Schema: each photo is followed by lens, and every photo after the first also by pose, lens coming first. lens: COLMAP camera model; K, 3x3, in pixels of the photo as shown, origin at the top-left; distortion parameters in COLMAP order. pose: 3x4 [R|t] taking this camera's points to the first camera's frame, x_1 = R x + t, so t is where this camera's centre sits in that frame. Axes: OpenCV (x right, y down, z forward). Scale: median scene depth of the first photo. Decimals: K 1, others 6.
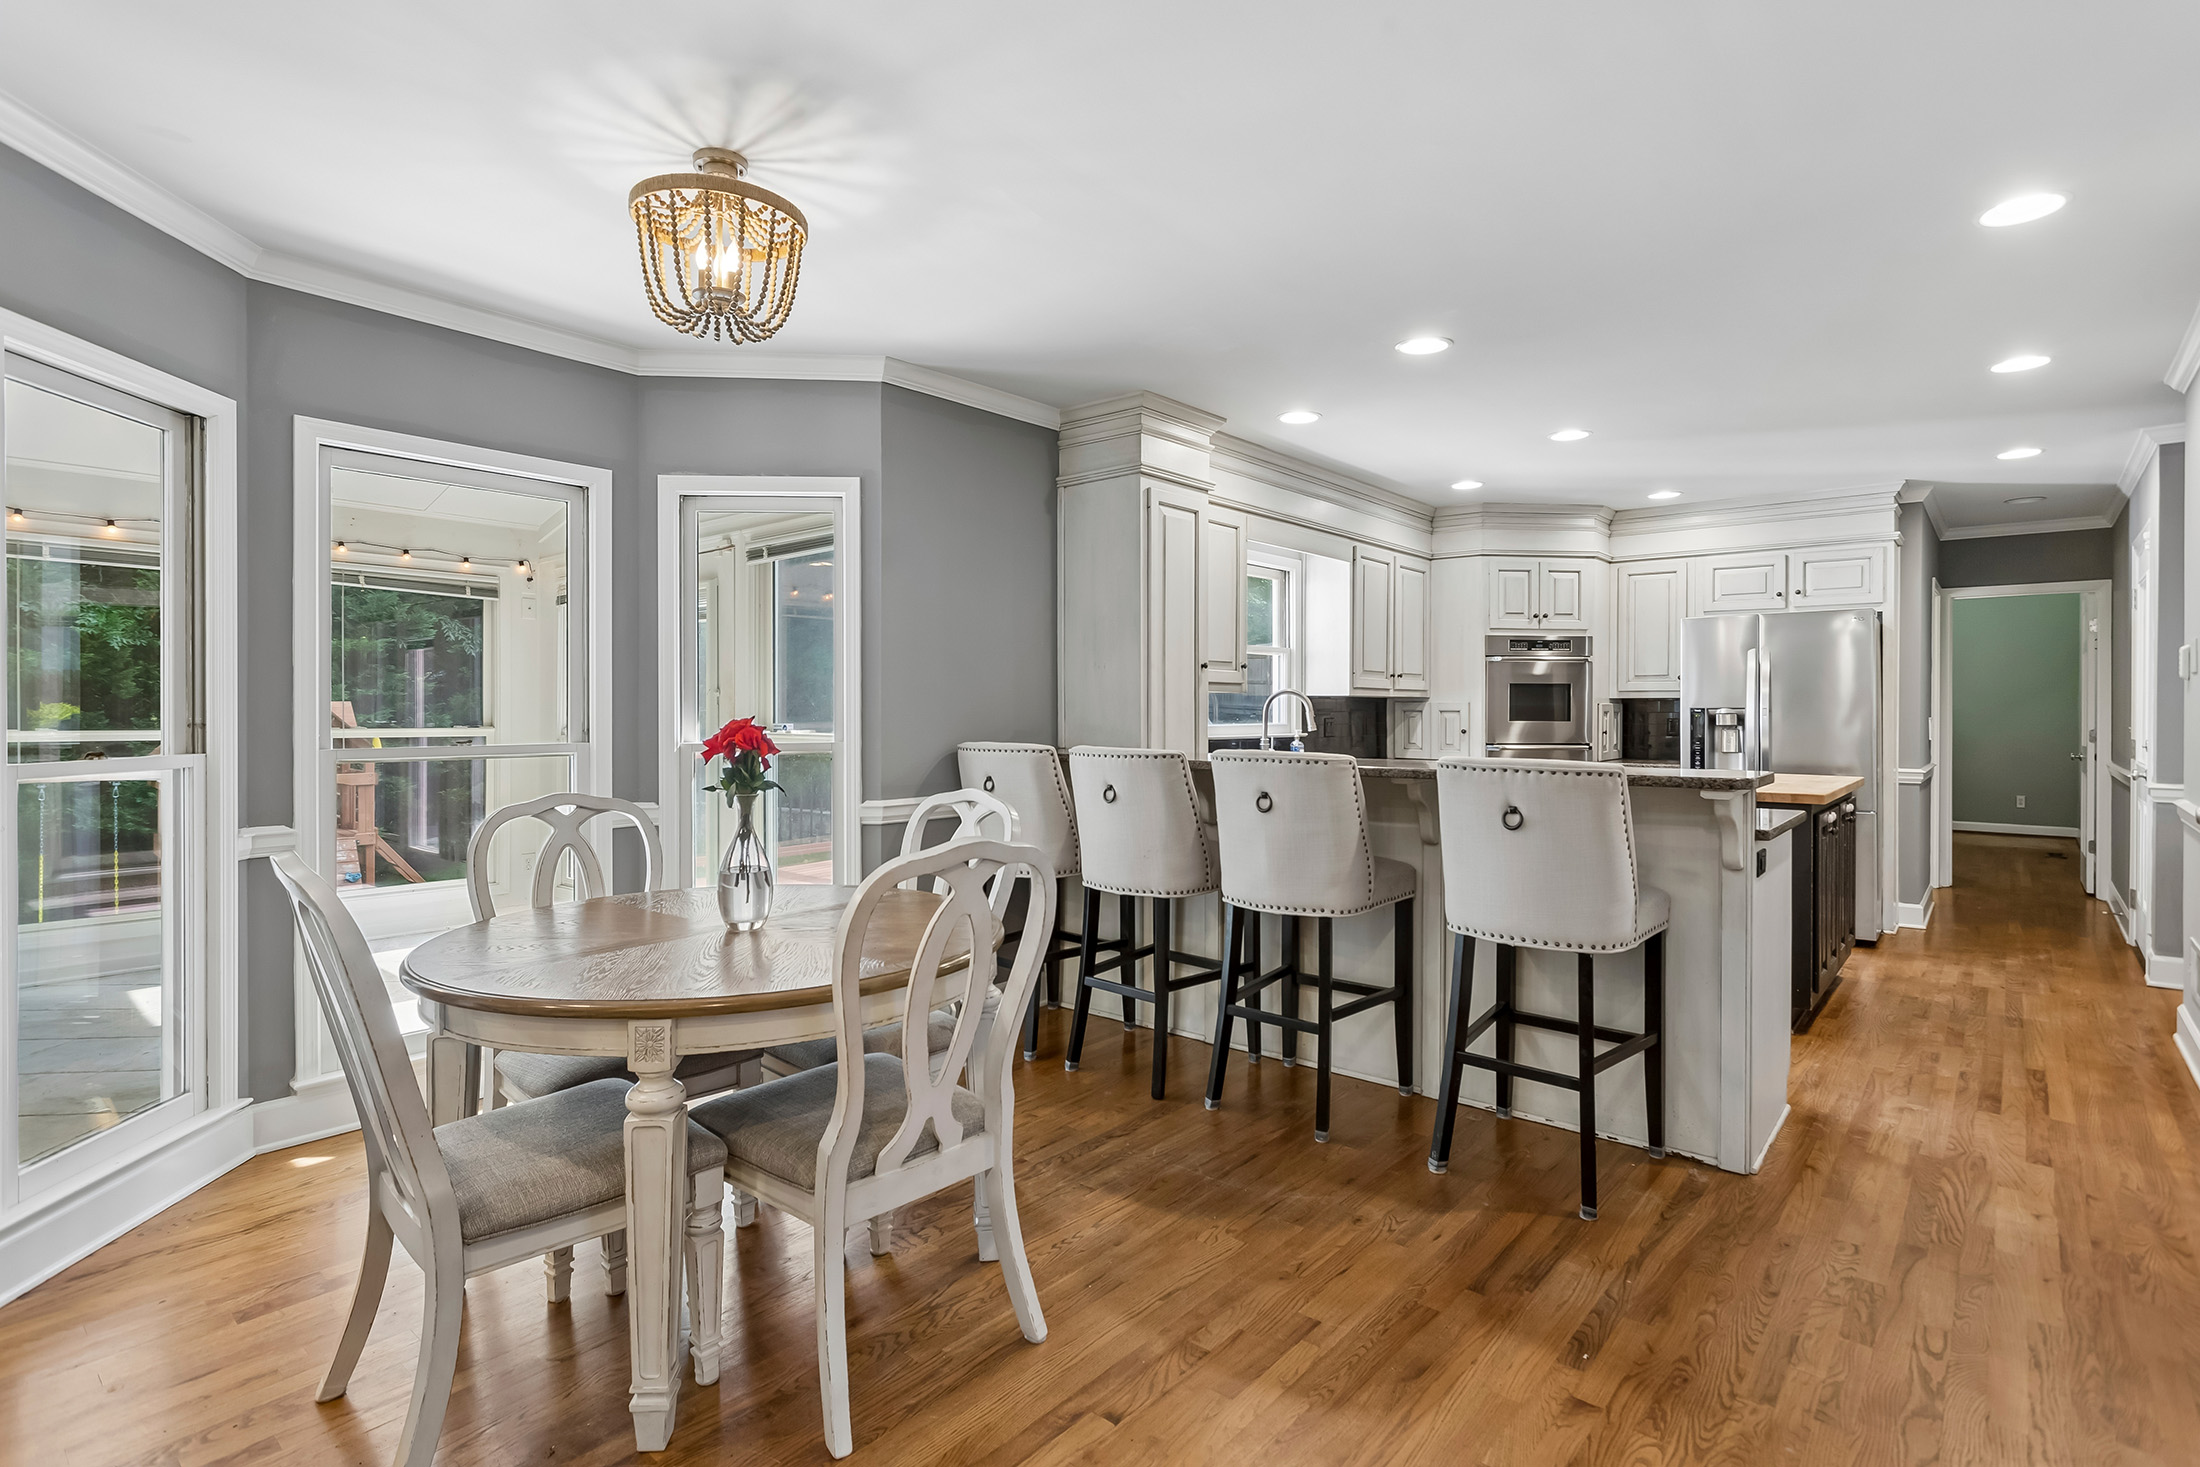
lens RADIAL K [[1072.6, 0, 1100.1], [0, 1072.6, 714.9], [0, 0, 1]] dist [-0.001583, -0.000074]
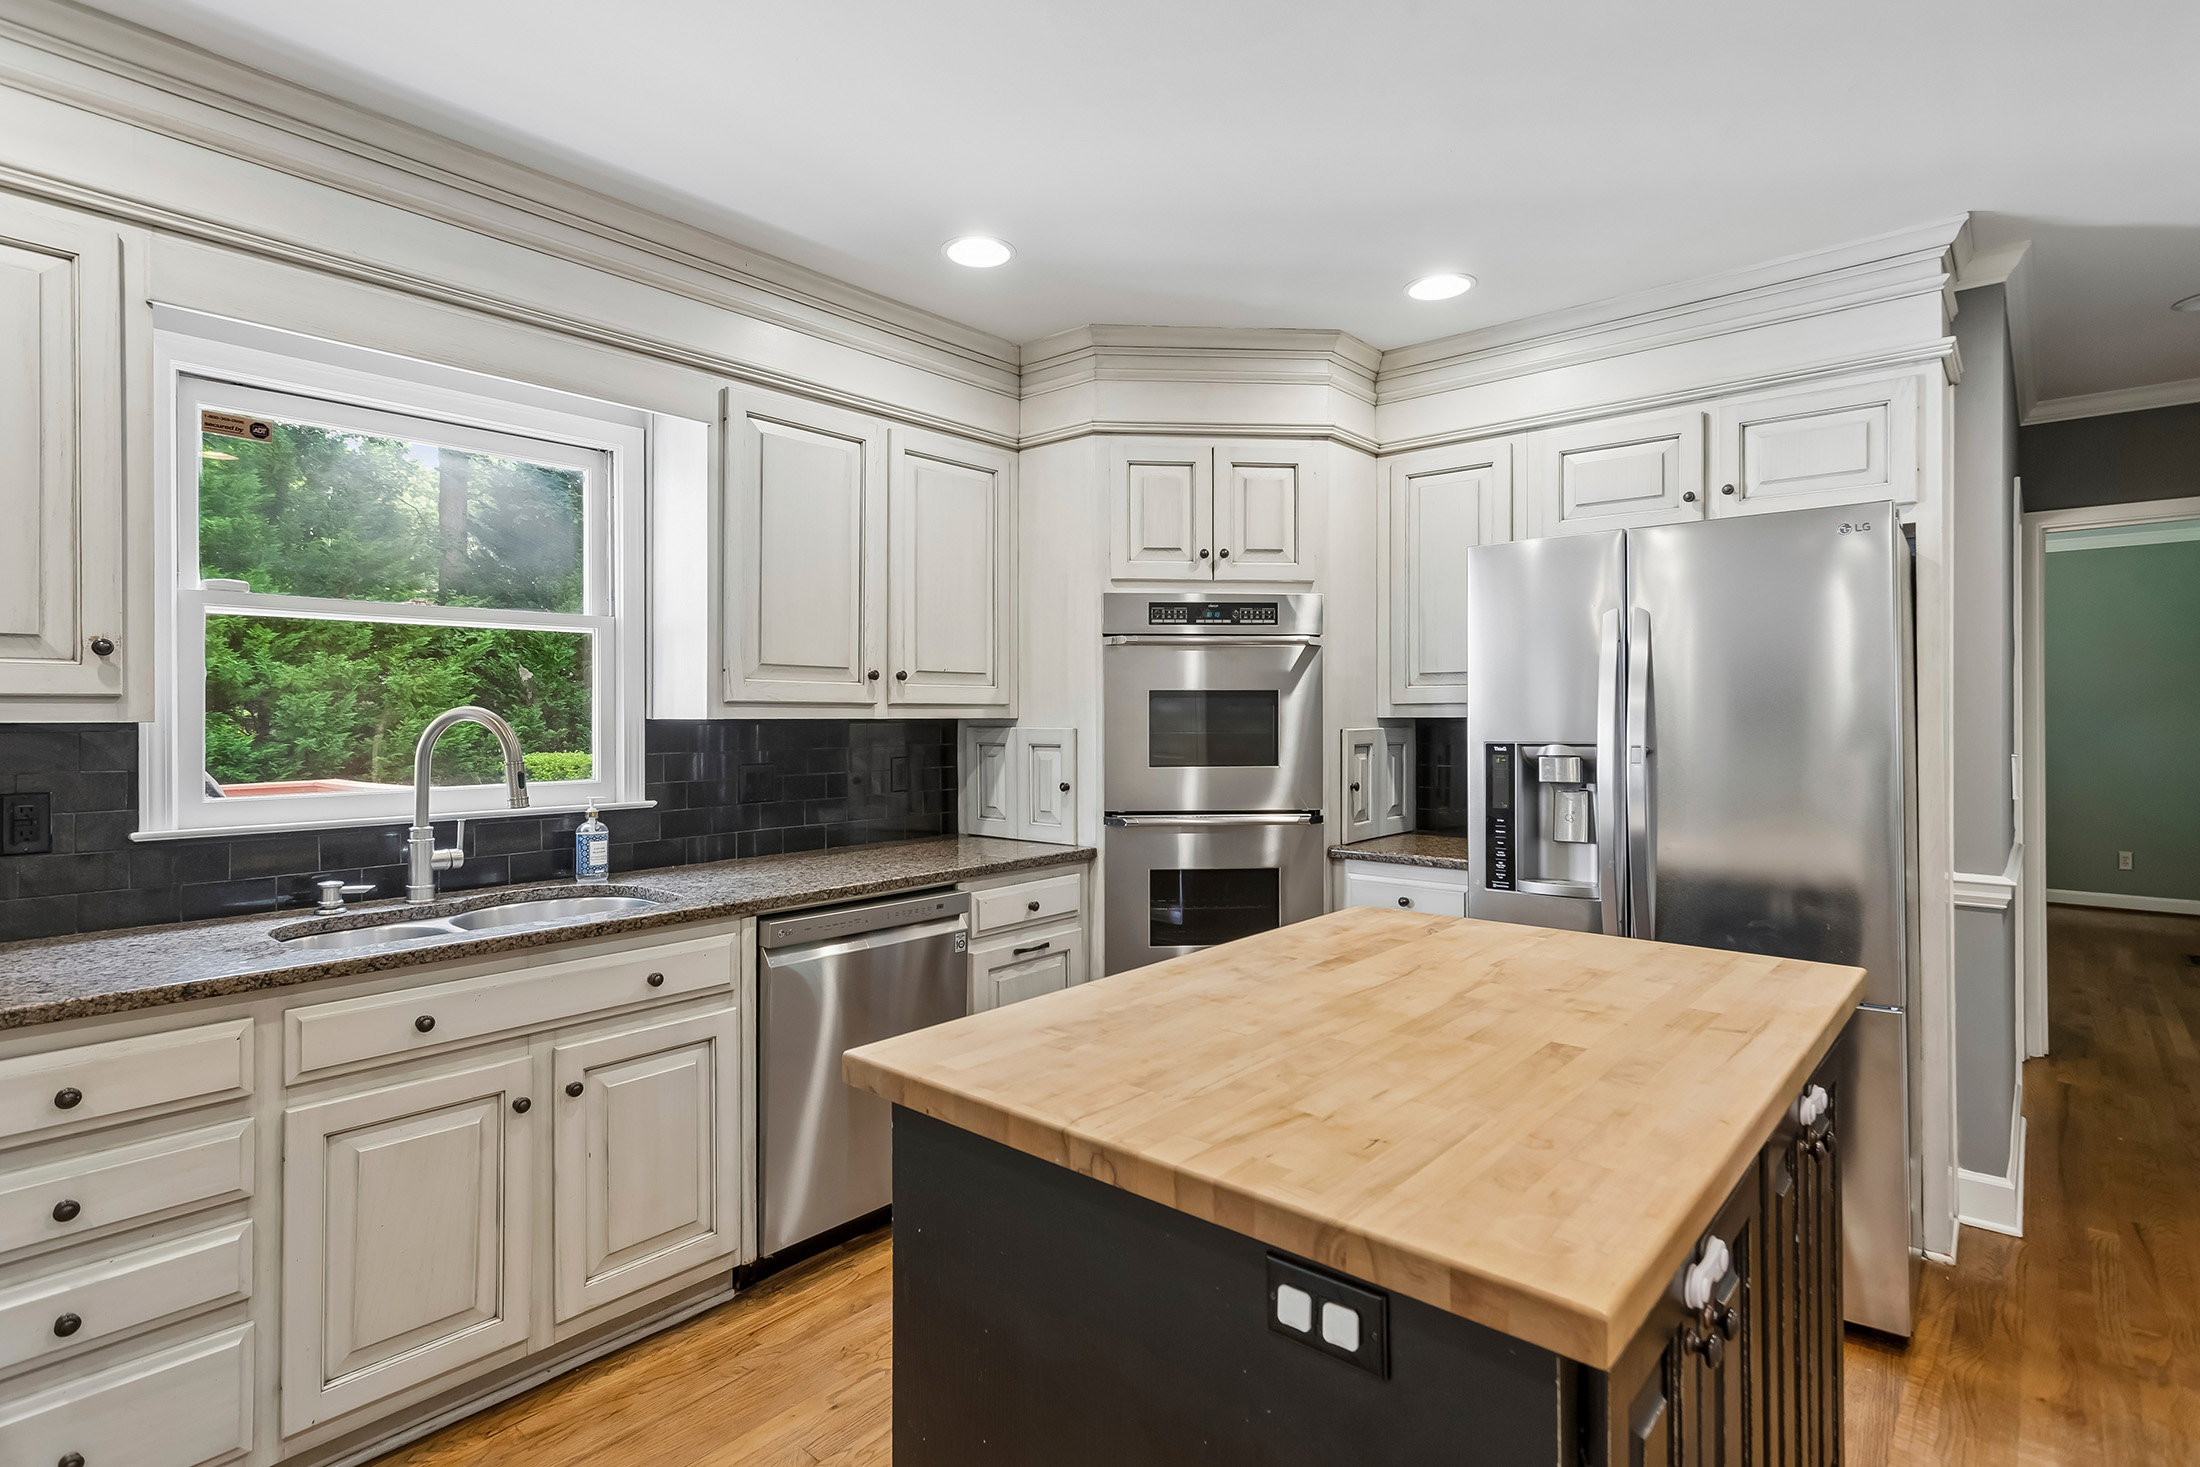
lens RADIAL K [[1077.7, 0, 1091.1], [0, 1077.7, 714.6], [0, 0, 1]] dist [0.003670, 0.001034]
pose [[0.999815, -0.004793, -0.018650, 0.406038], [0.004661, 0.999964, -0.007097, -0.016504], [0.018683, 0.007009, 0.999801, 0.559827]]
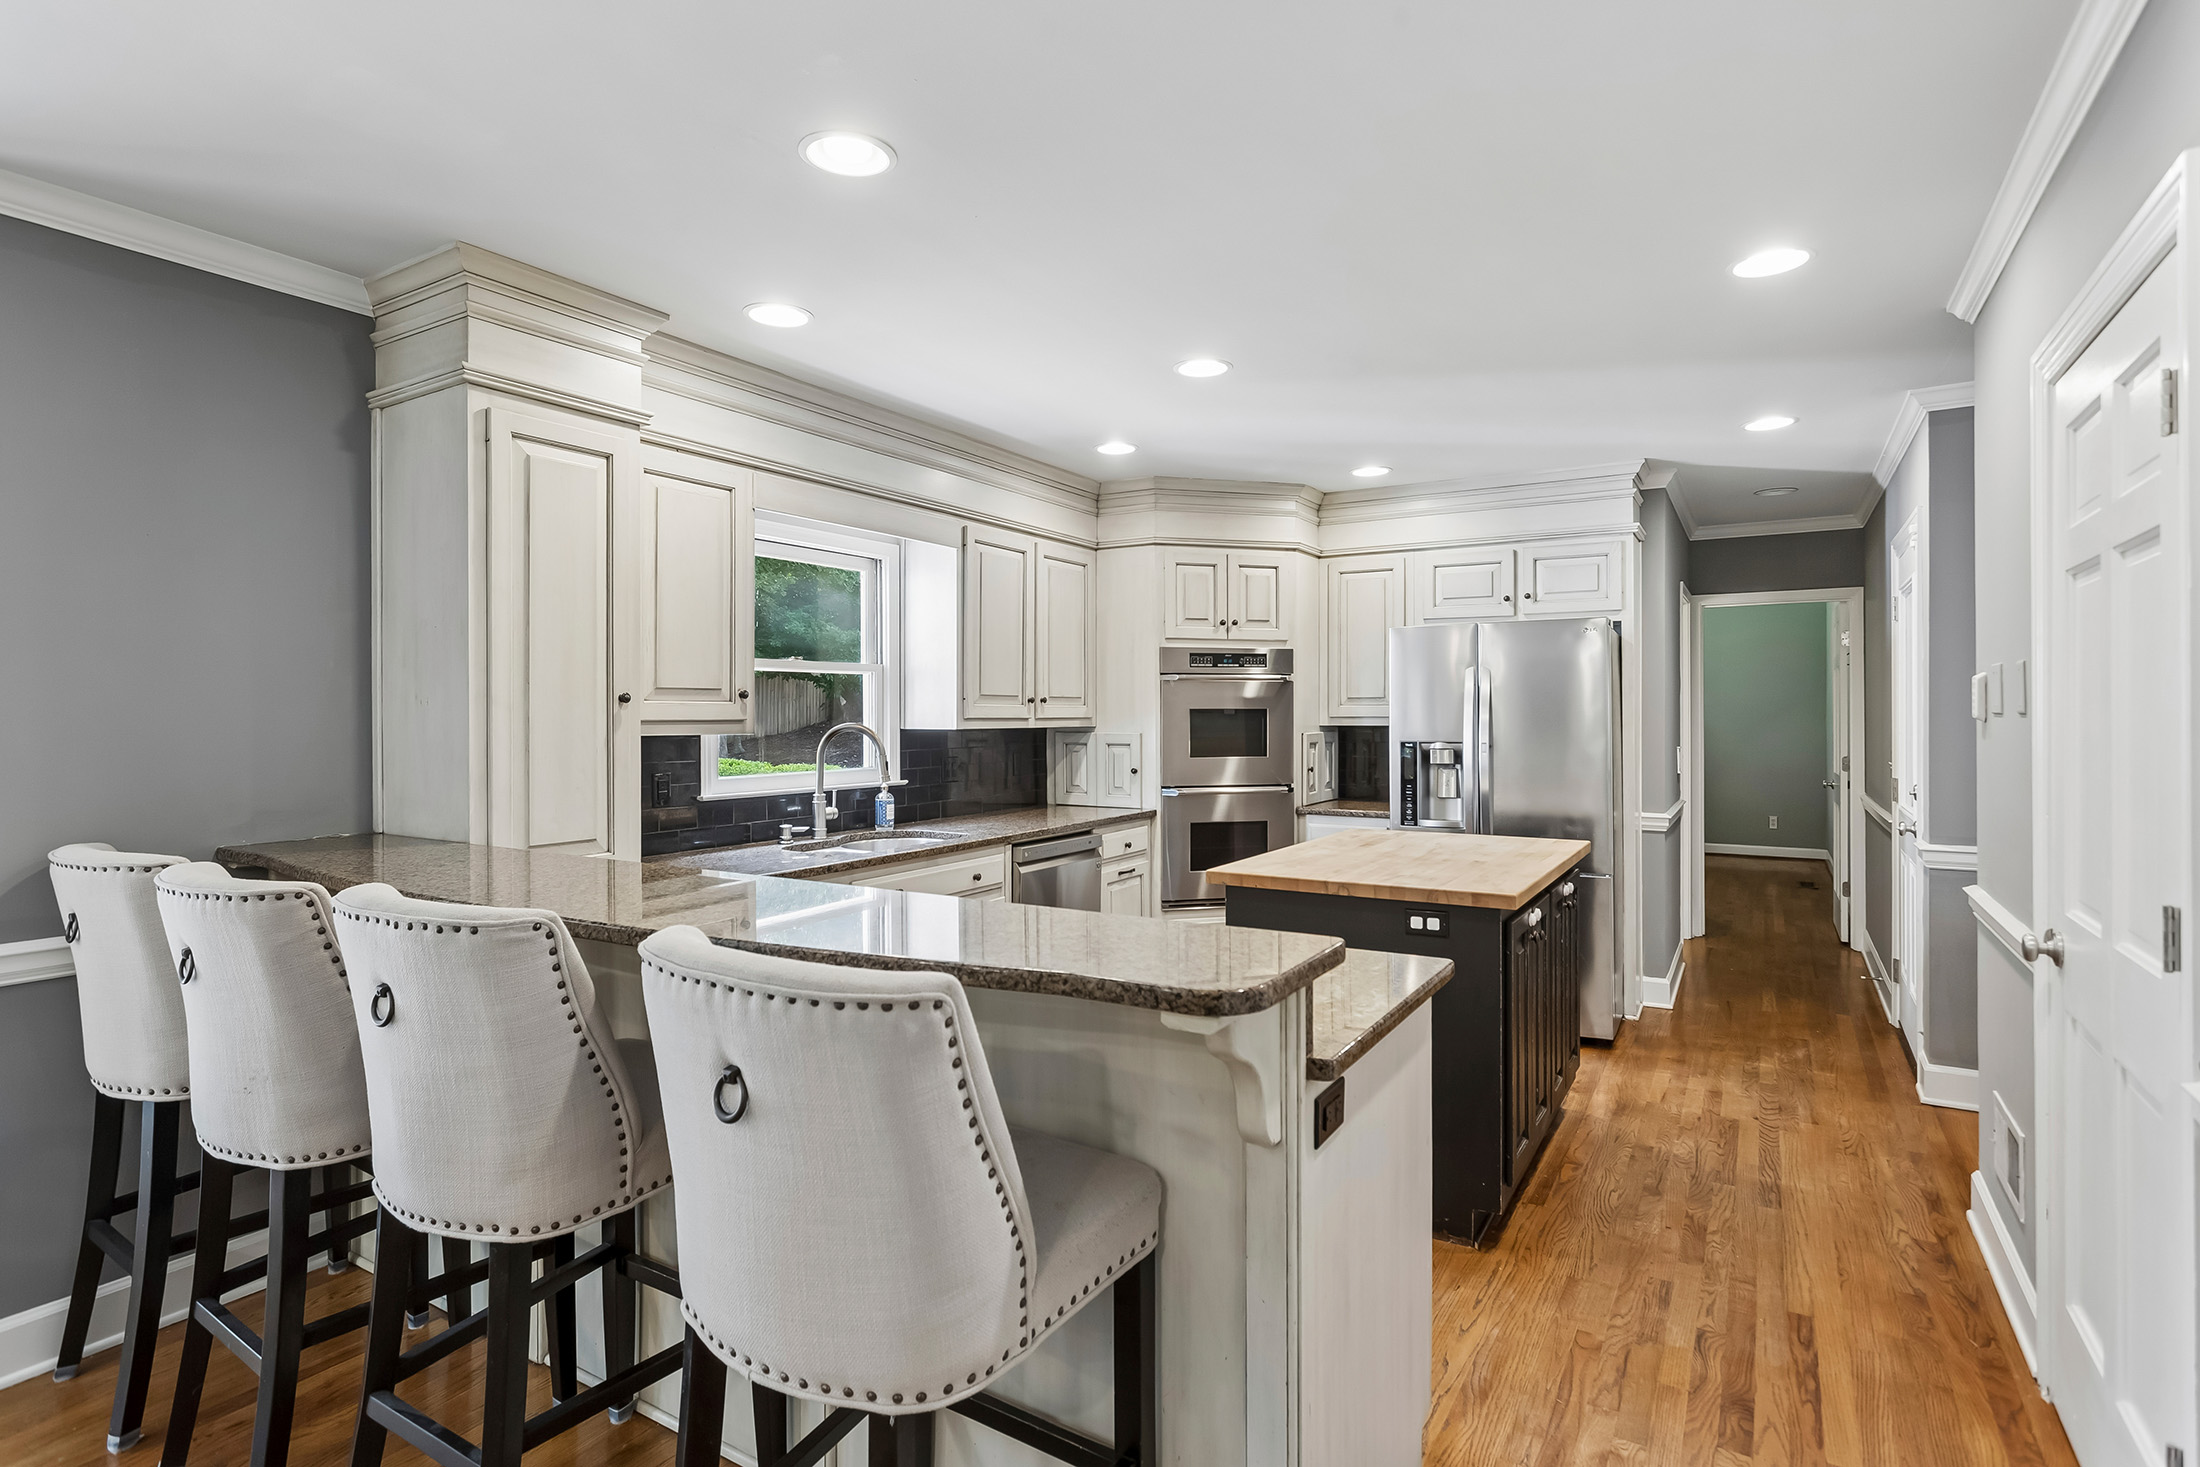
lens RADIAL K [[1094.2, 0, 1091.6], [0, 1094.2, 714.7], [0, 0, 1]] dist [-0.013176, 0.001639]
pose [[0.988405, -0.004847, 0.151766, 0.212377], [0.005579, 0.999975, -0.004400, -0.024629], [-0.151741, 0.005195, 0.988407, 0.250369]]
